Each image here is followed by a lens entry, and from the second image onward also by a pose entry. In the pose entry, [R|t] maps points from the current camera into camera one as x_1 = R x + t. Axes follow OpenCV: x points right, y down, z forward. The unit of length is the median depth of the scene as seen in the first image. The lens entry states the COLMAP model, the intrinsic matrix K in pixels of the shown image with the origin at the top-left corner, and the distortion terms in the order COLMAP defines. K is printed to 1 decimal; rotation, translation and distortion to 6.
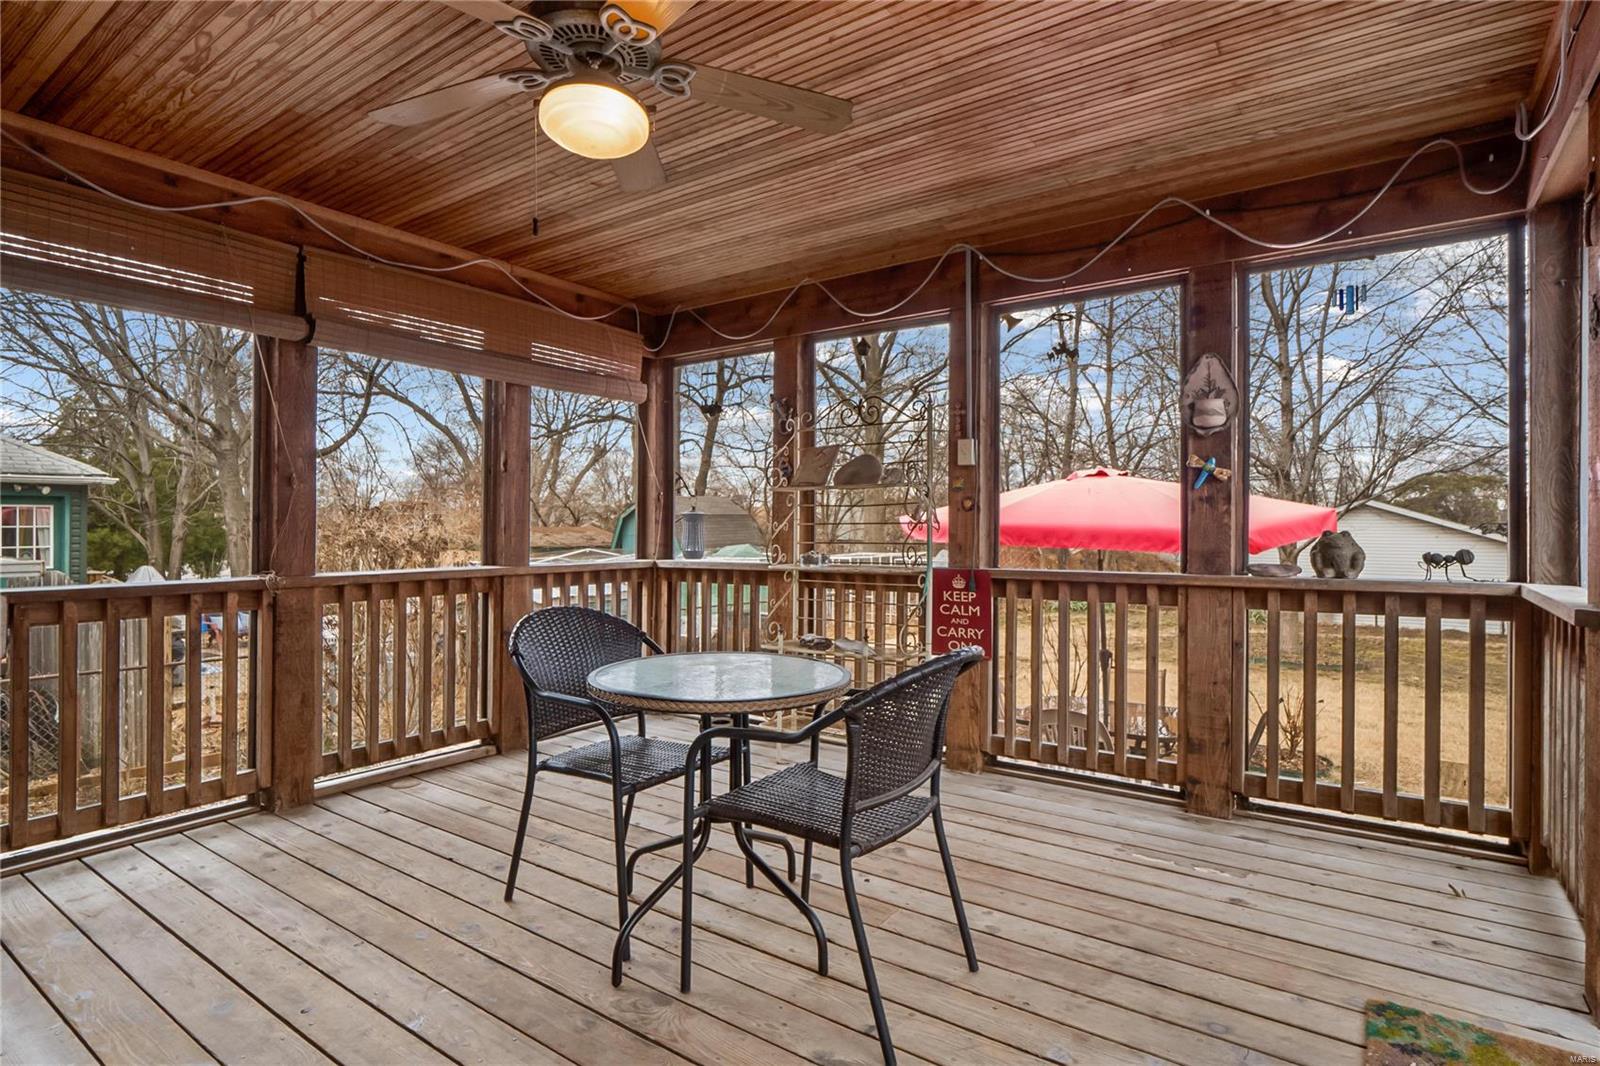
lens RADIAL K [[815.4, 0, 807.2], [0, 815.4, 530.8], [0, 0, 1]] dist [0.001107, -0.004546]
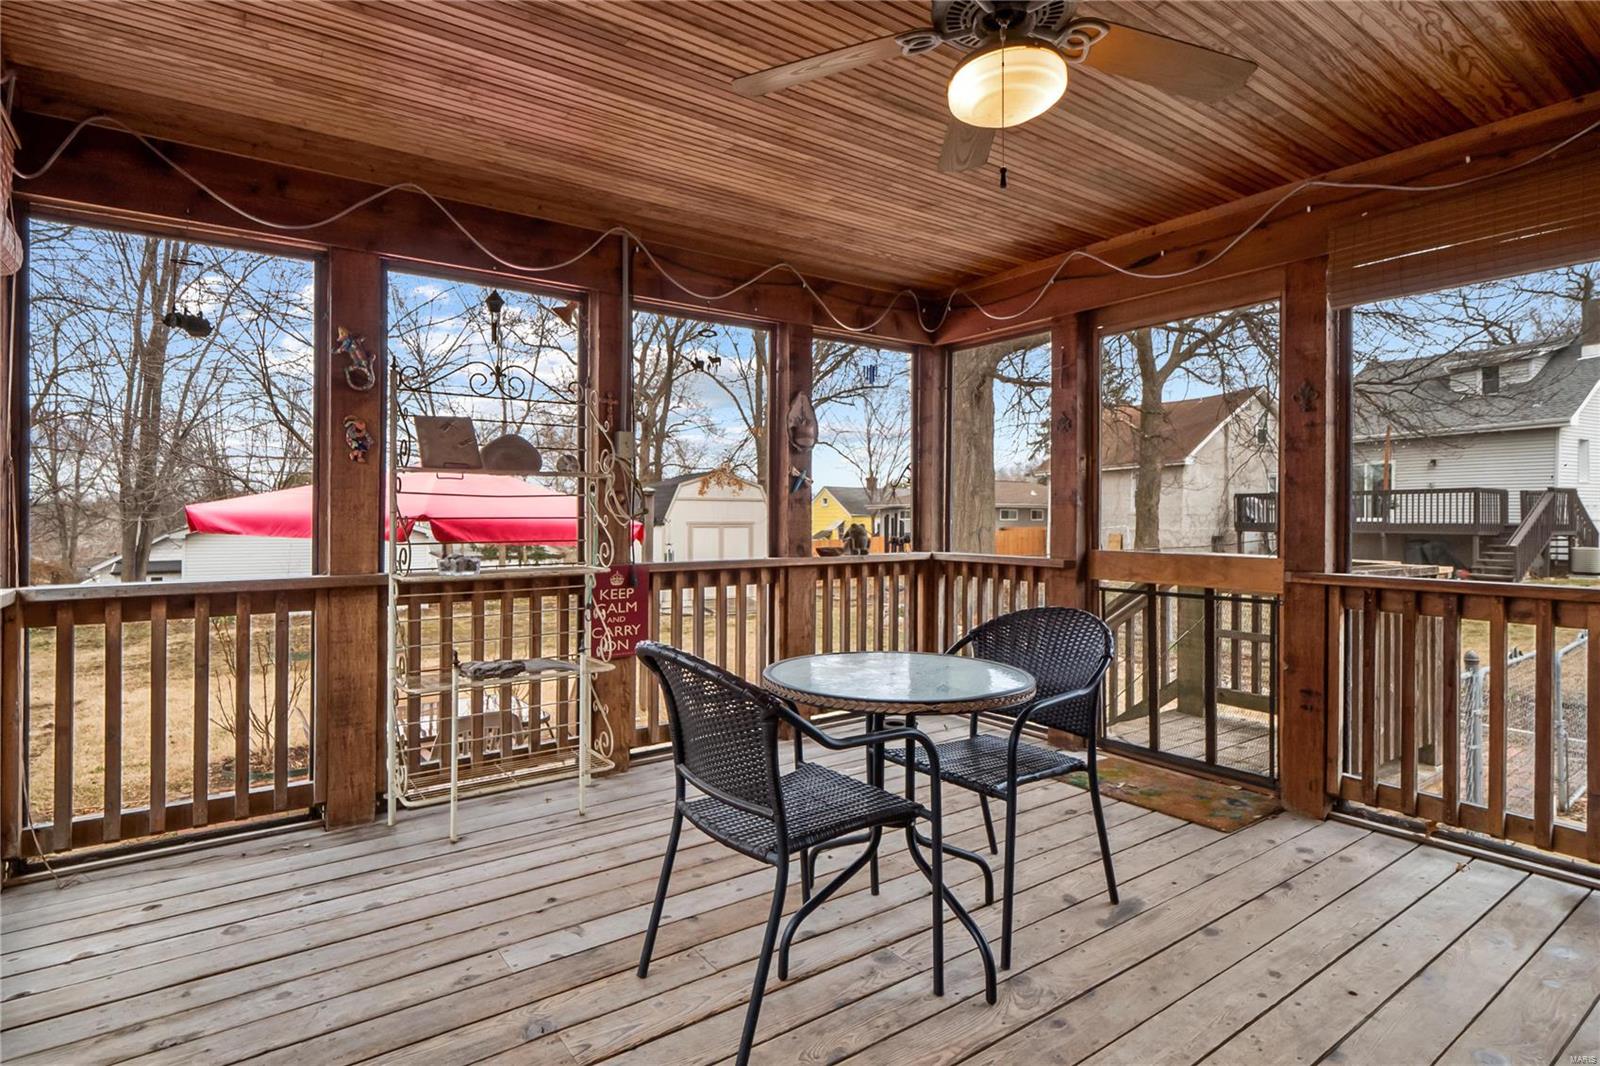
lens RADIAL K [[815.4, 0, 806.5], [0, 815.4, 521.5], [0, 0, 1]] dist [0.001107, -0.004546]
pose [[0.324710, 0.000654, 0.945813, -0.669056], [0.008722, 0.999955, -0.003685, 0.001073], [-0.945773, 0.009446, 0.324690, 0.495717]]
